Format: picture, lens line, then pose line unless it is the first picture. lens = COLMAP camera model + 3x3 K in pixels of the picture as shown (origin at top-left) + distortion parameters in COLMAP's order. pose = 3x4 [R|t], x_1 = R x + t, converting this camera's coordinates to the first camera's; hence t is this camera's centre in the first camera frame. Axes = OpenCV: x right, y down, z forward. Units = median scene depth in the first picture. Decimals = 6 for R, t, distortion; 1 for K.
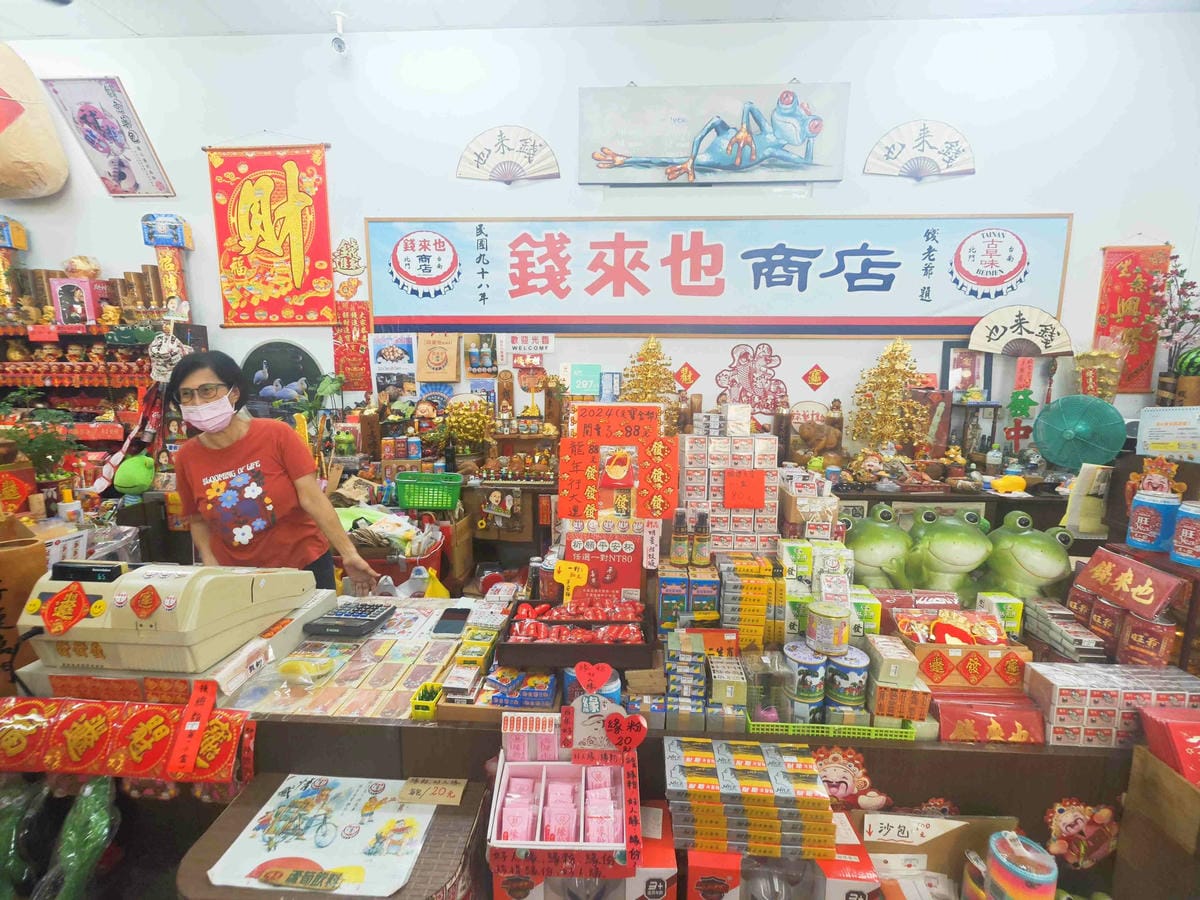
lens RADIAL K [[487.3, 0, 600.0], [0, 487.3, 450.0], [0, 0, 1]] dist [-0.000040, 0.000217]
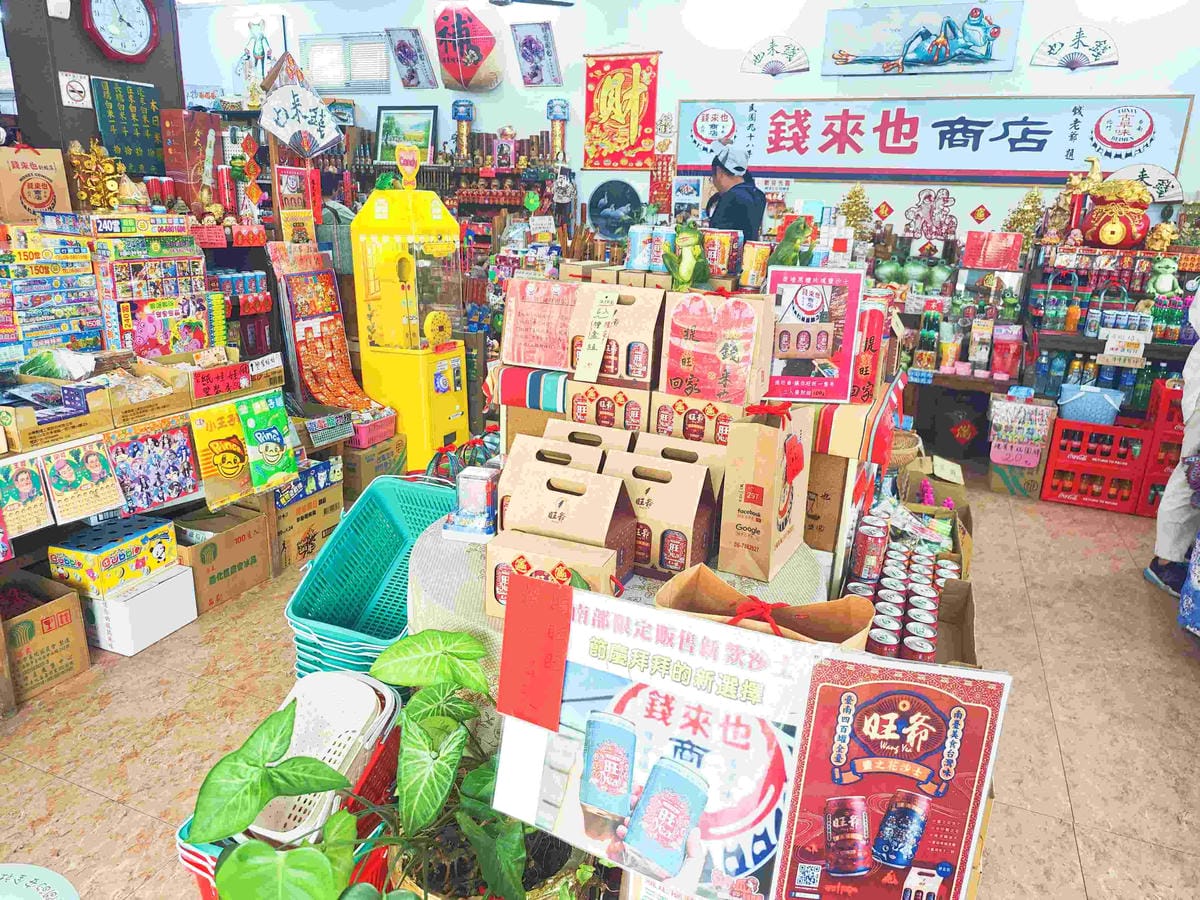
lens RADIAL K [[806.6, 0, 600.0], [0, 806.6, 450.0], [0, 0, 1]] dist [-0.029534, 0.023595]
pose [[0.935508, 0.125885, -0.330116, 0.270500], [-0.075292, 0.983940, 0.161843, 0.229750], [0.345188, -0.126551, 0.929962, -1.622219]]
